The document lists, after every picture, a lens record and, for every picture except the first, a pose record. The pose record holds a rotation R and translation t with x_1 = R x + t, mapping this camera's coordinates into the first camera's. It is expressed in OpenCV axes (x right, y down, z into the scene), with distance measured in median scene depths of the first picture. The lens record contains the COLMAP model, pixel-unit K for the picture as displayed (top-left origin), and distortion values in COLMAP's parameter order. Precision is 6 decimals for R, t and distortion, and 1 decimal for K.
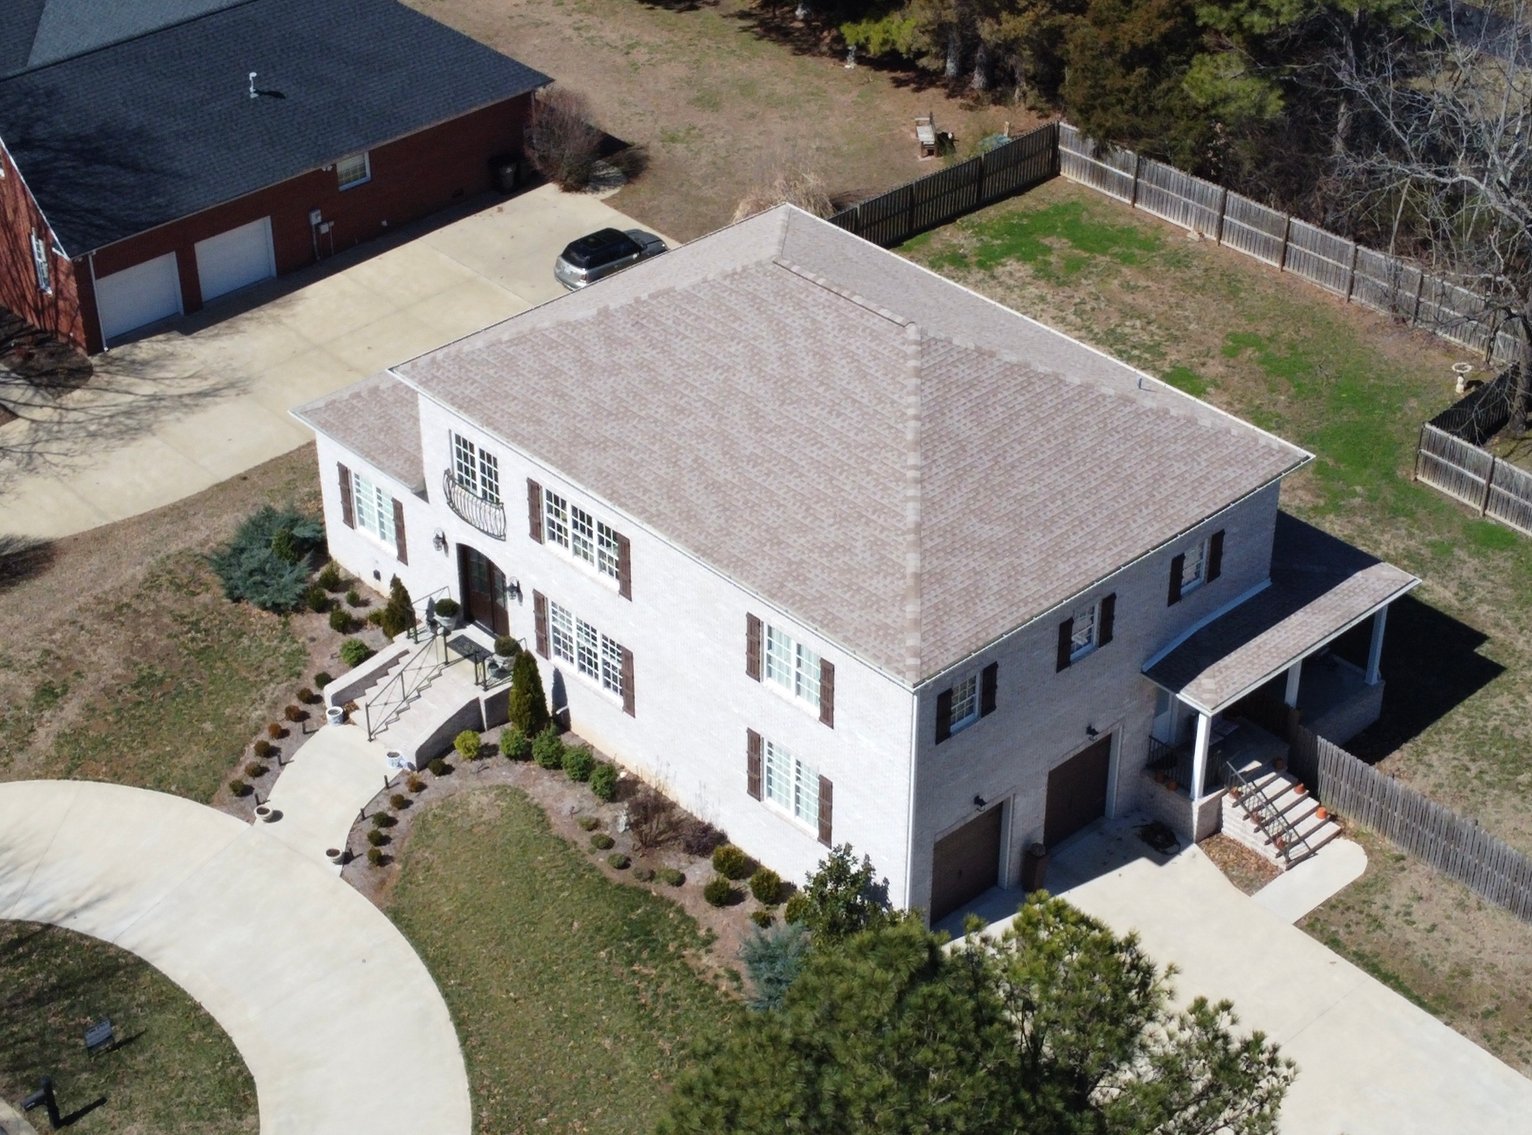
lens RADIAL K [[2792.2, 0, 824.0], [0, 2792.2, 626.6], [0, 0, 1]] dist [-0.002661, 0.127734]
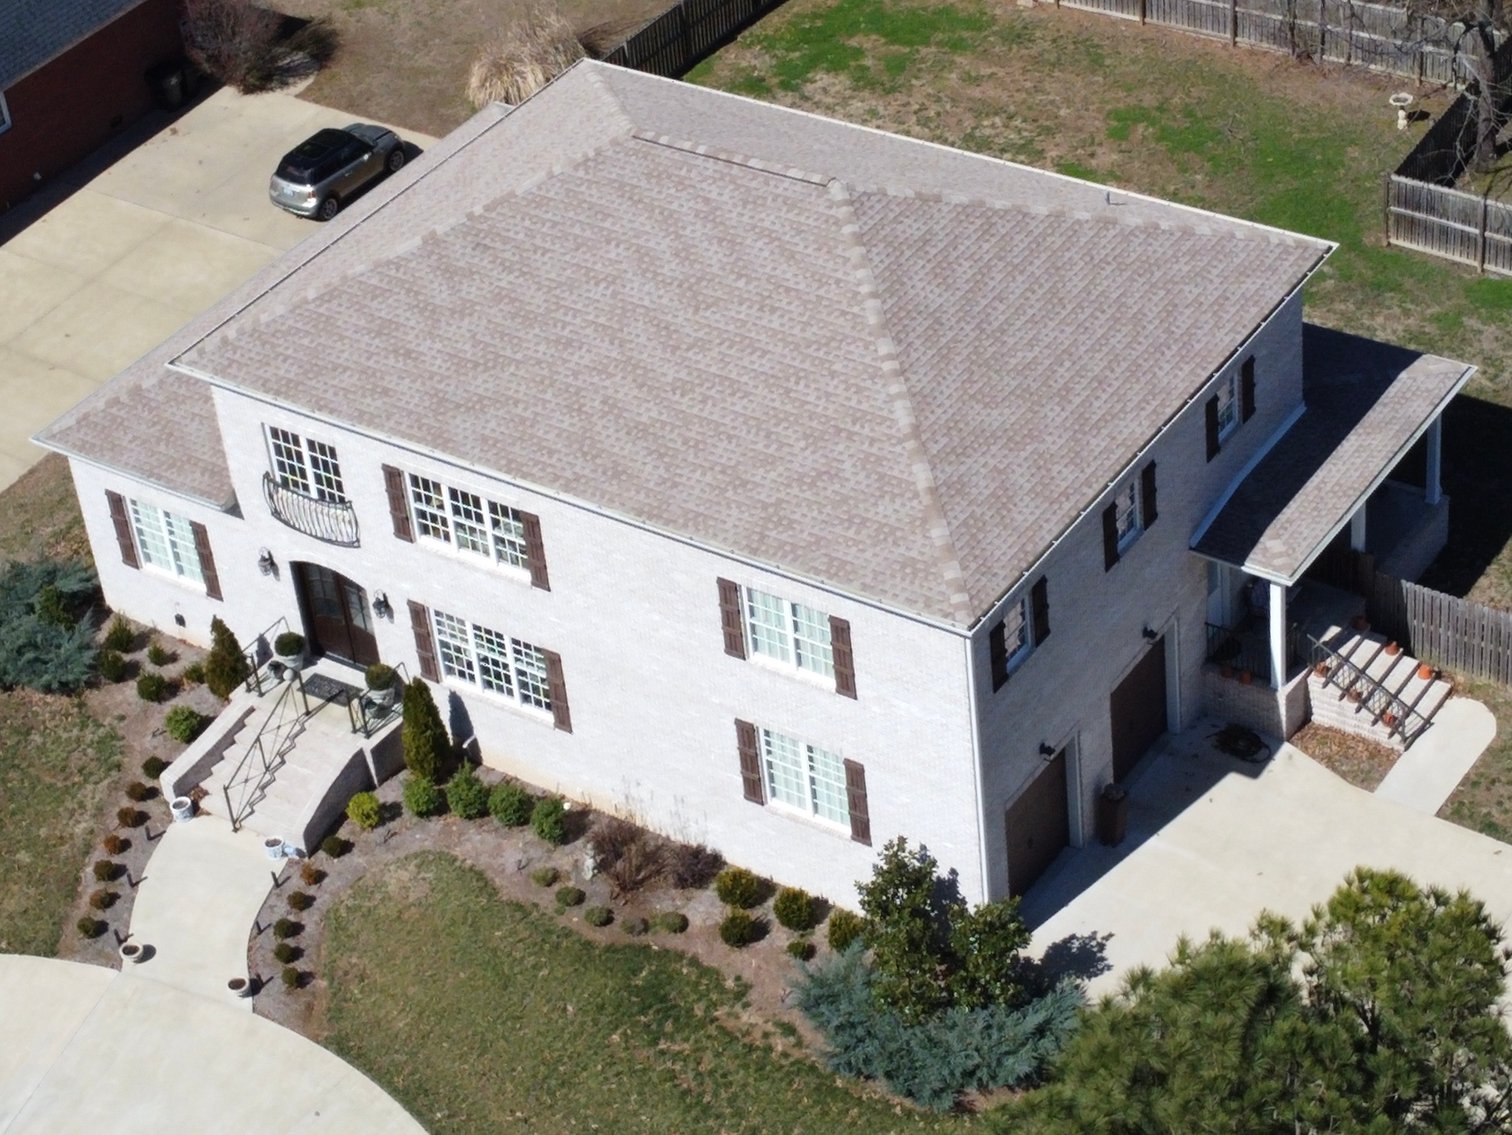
lens RADIAL K [[3356.0, 0, 749.2], [0, 3356.0, 467.6], [0, 0, 1]] dist [0.004150, -0.001629]
pose [[0.974267, -0.200305, 0.103353, -0.101694], [0.201339, 0.979522, 0.000445, -0.031388], [-0.101326, 0.020376, 0.994645, 0.046424]]
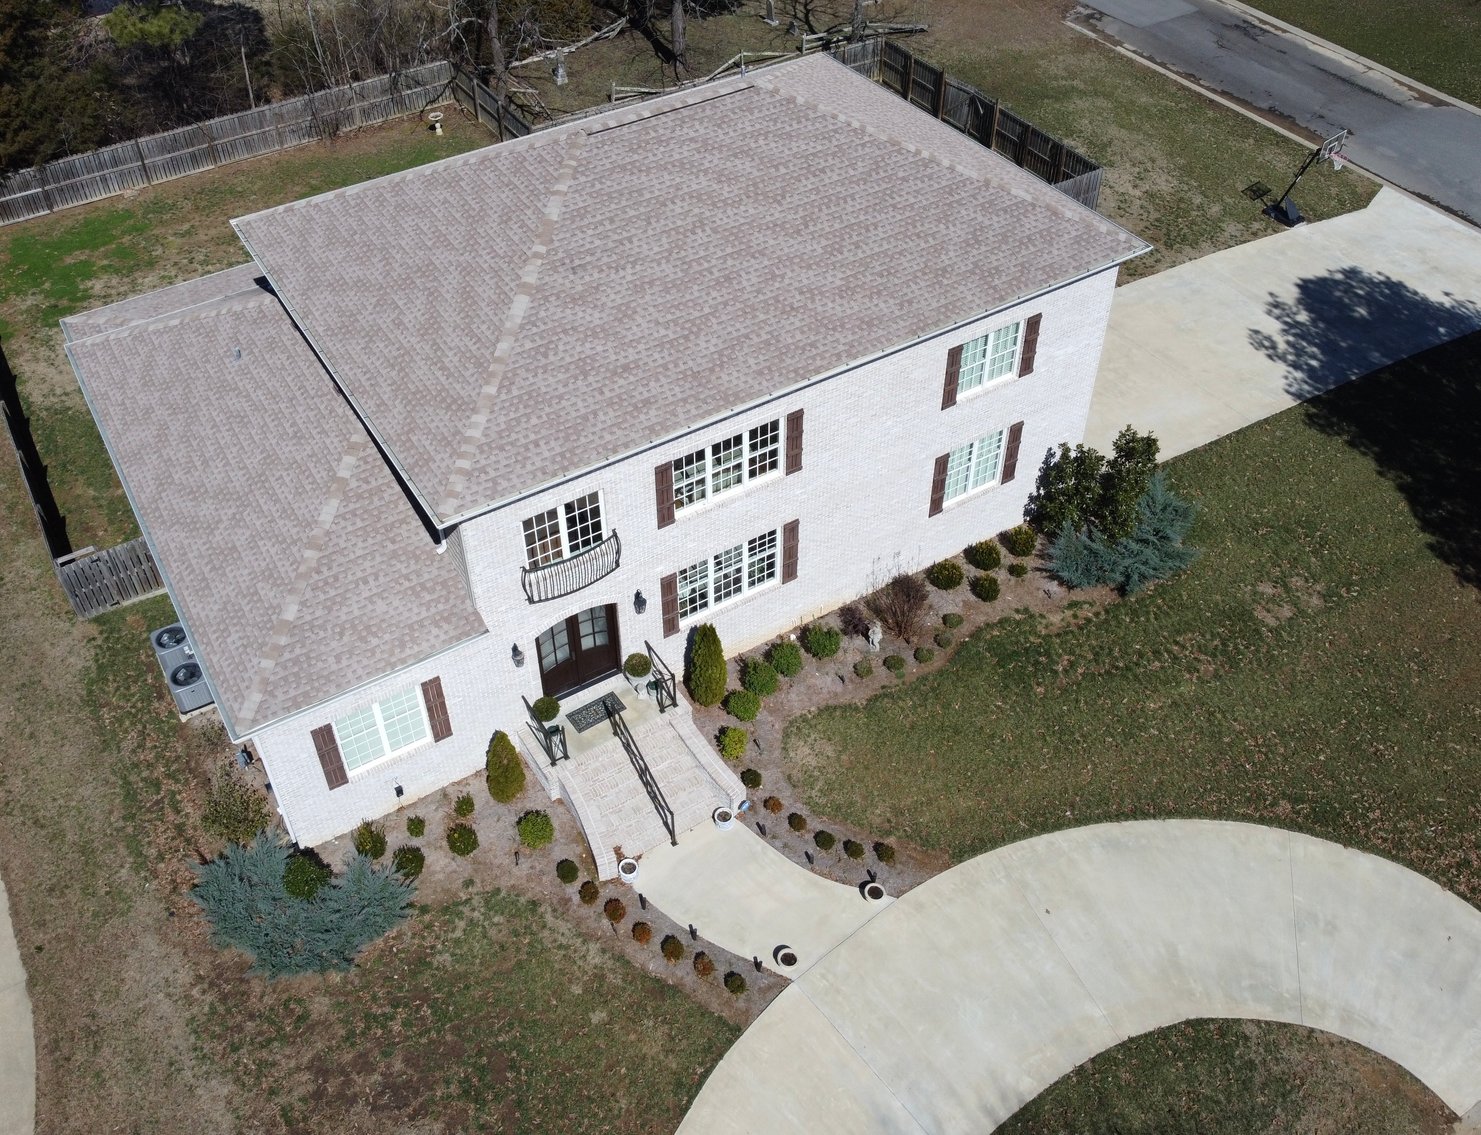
lens RADIAL K [[1342.3, 0, 693.9], [0, 1342.3, 498.6], [0, 0, 1]] dist [0.000613, -0.011507]
pose [[0.226919, -0.656863, 0.719054, -0.402382], [0.582722, 0.683147, 0.440166, -0.219523], [-0.780348, 0.319127, 0.537787, 0.756609]]
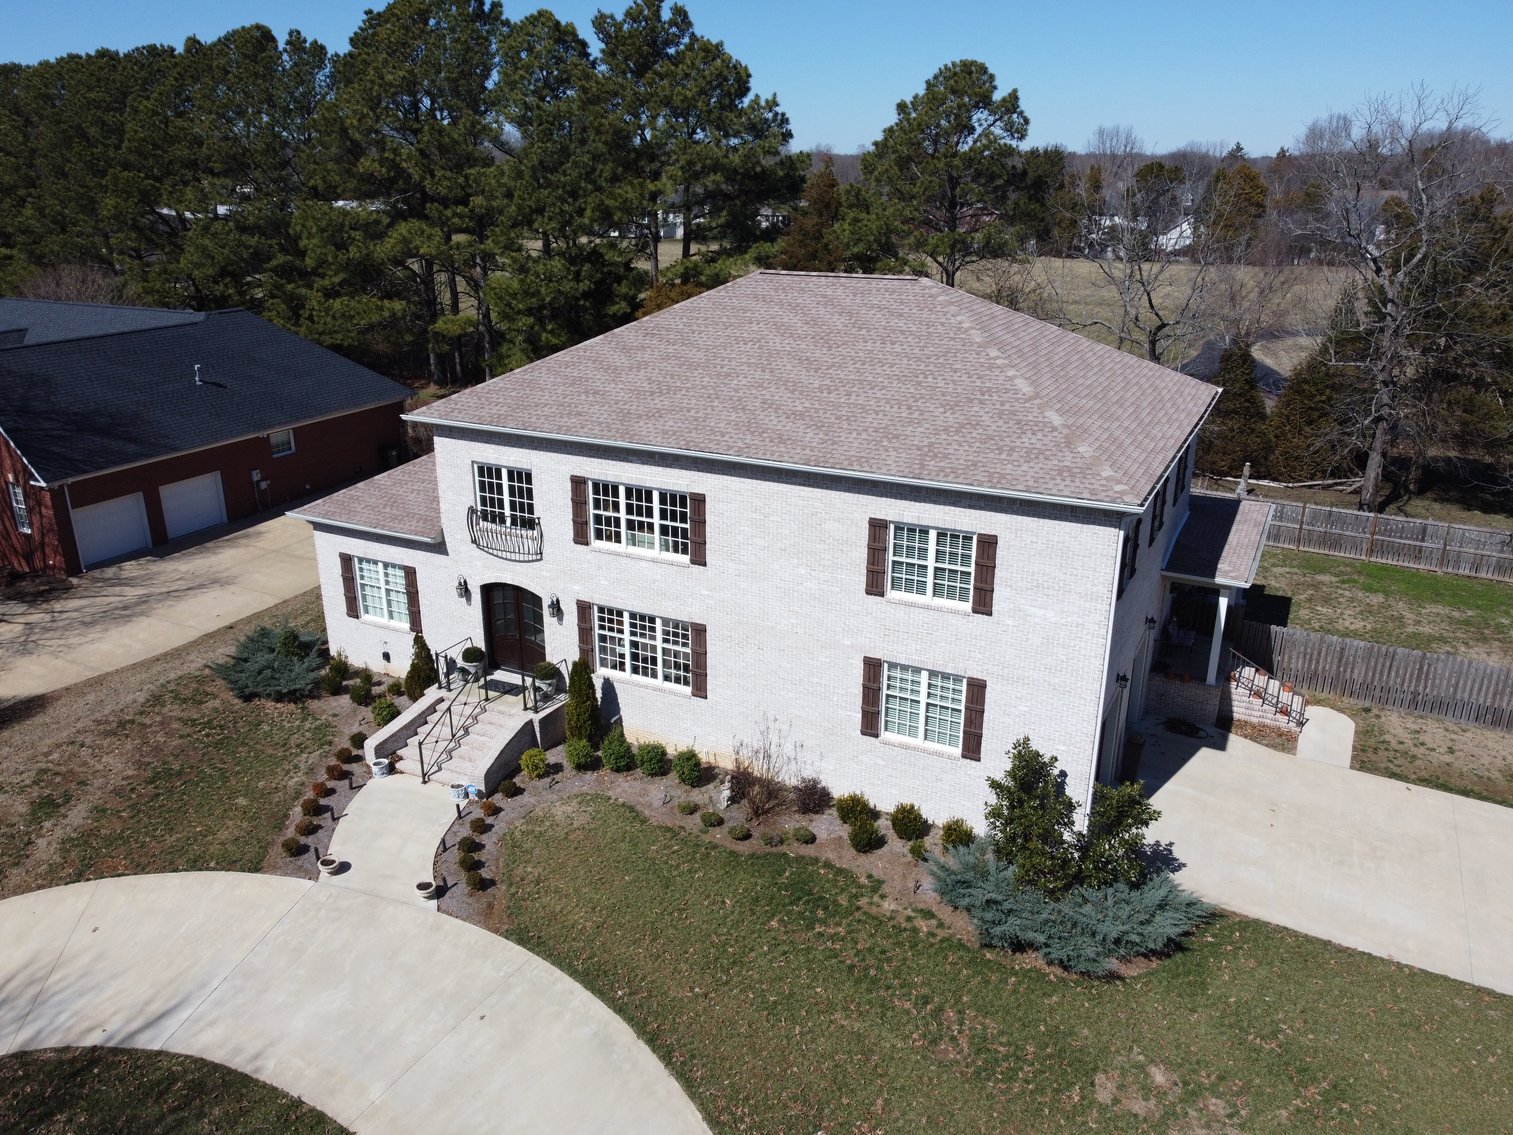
lens RADIAL K [[1146.9, 0, 751.6], [0, 1146.9, 581.6], [0, 0, 1]] dist [0.002913, -0.005709]
pose [[0.945780, -0.120381, 0.301675, -0.171514], [0.193832, 0.954455, -0.226814, 0.089033], [-0.260631, 0.272991, 0.926038, 0.597641]]
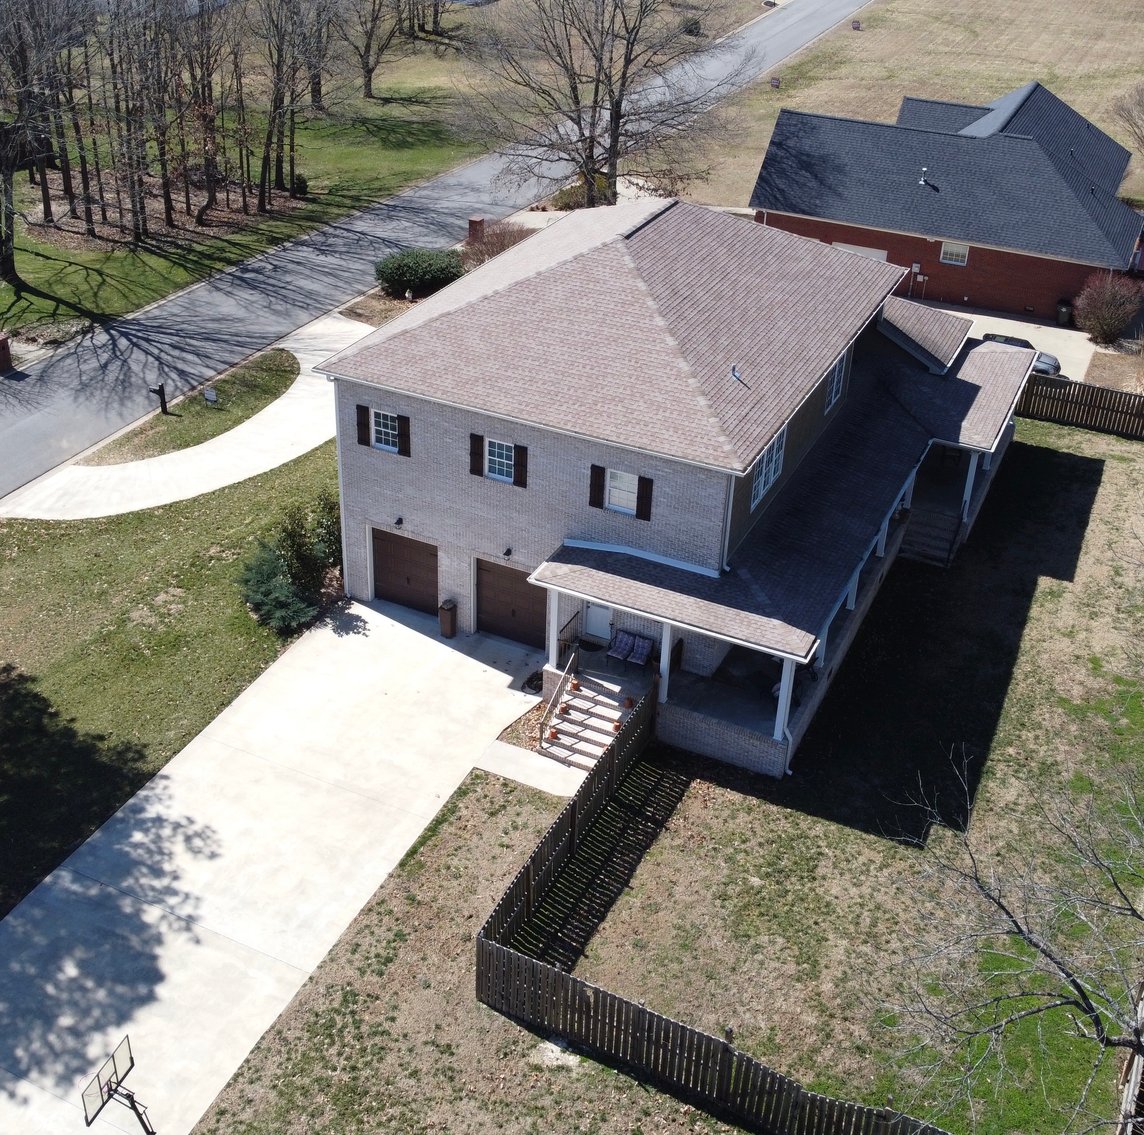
lens RADIAL K [[1364.3, 0, 567.6], [0, 1364.3, 486.5], [0, 0, 1]] dist [0.007764, 0.008146]
pose [[0.345511, 0.451872, -0.822456, 0.577138], [-0.562708, 0.801147, 0.203773, -0.123473], [0.750987, 0.392397, 0.531077, 0.644627]]
